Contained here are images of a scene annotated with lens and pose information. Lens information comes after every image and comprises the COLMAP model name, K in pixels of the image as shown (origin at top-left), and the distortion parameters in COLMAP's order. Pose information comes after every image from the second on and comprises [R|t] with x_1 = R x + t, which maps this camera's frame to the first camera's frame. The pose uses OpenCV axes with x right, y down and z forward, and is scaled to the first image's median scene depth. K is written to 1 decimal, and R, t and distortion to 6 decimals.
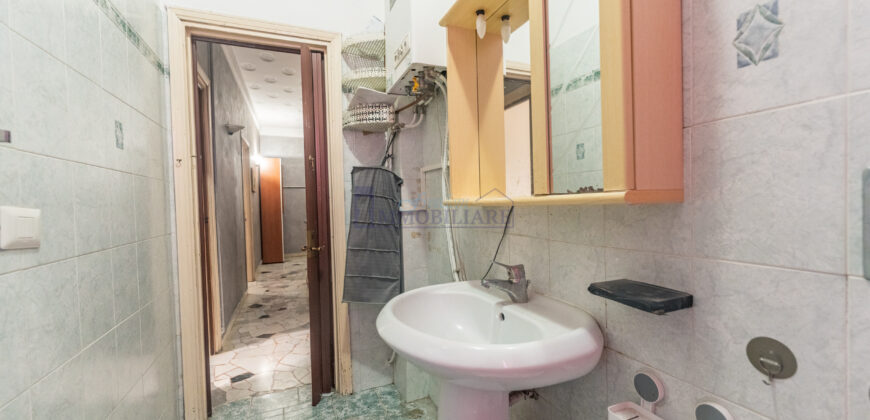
lens RADIAL K [[345.3, 0, 435.1], [0, 345.3, 209.1], [0, 0, 1]] dist [-0.001552, -0.000560]
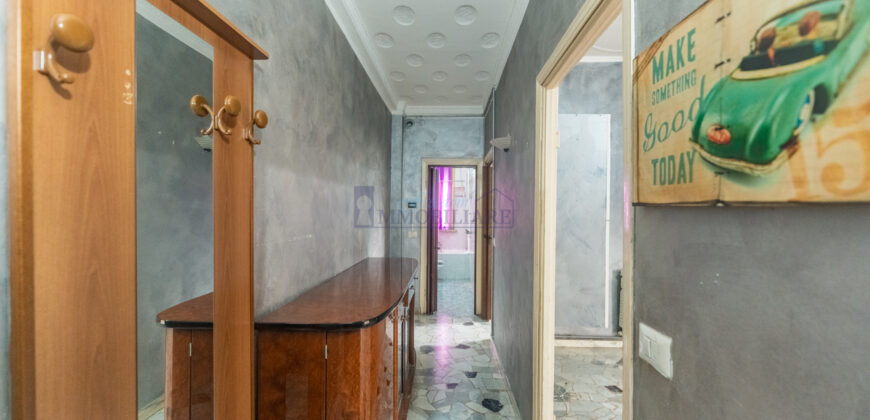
lens RADIAL K [[345.3, 0, 435.1], [0, 345.3, 209.1], [0, 0, 1]] dist [-0.001552, -0.000560]
pose [[-0.905382, 0.023411, 0.423952, -0.480023], [0.023266, 0.999714, -0.005517, -0.046491], [-0.423960, 0.004868, -0.905668, 1.101422]]
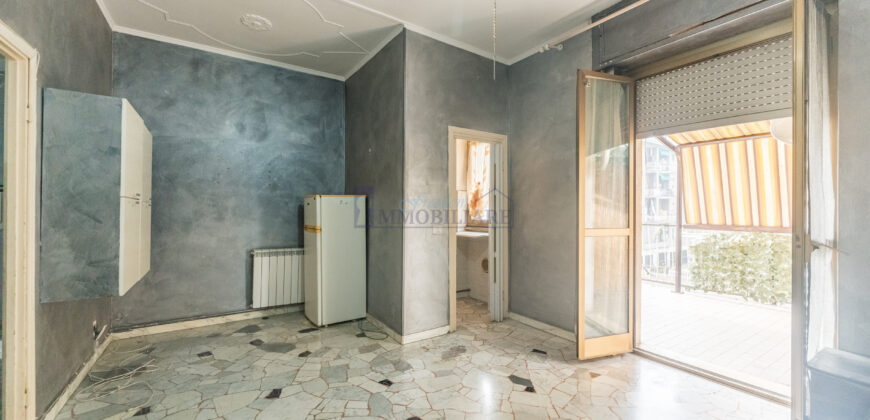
lens RADIAL K [[345.3, 0, 435.1], [0, 345.3, 209.1], [0, 0, 1]] dist [-0.001552, -0.000560]
pose [[-0.982710, 0.025043, -0.183451, -0.746707], [0.020888, 0.999480, 0.024550, -0.022627], [0.183971, 0.020294, -0.982722, 1.144940]]
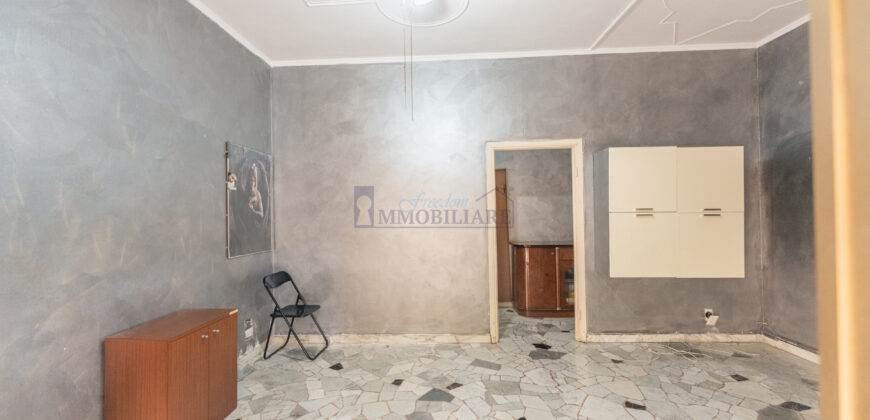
lens RADIAL K [[345.8, 0, 435.8], [0, 345.8, 210.6], [0, 0, 1]] dist [-0.001332, -0.000965]
pose [[0.426567, 0.026346, 0.904072, -1.111224], [0.024159, 0.998887, -0.040508, -0.020545], [-0.904133, 0.039121, 0.425456, 0.742500]]
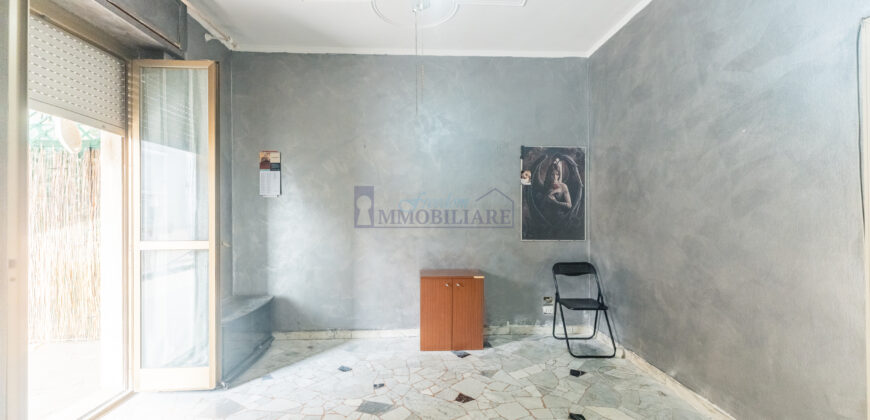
lens RADIAL K [[345.8, 0, 435.8], [0, 345.8, 210.6], [0, 0, 1]] dist [-0.001332, -0.000965]
pose [[0.941905, 0.021775, -0.335174, -0.714631], [-0.028608, 0.999471, -0.015462, -0.018463], [0.334660, 0.024153, 0.942029, 0.590071]]
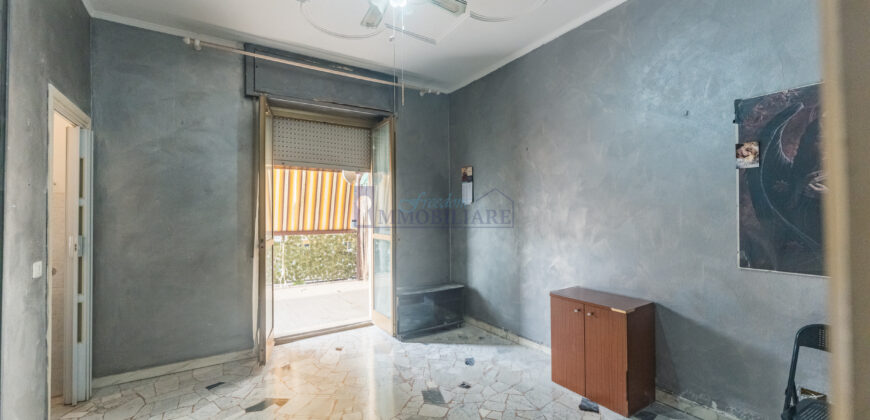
lens RADIAL K [[345.3, 0, 435.1], [0, 345.3, 209.1], [0, 0, 1]] dist [-0.001552, -0.000560]
pose [[0.166929, 0.007552, -0.985940, -0.481213], [-0.015556, 0.999866, 0.005025, -0.035679], [0.985846, 0.014499, 0.167024, 0.871634]]
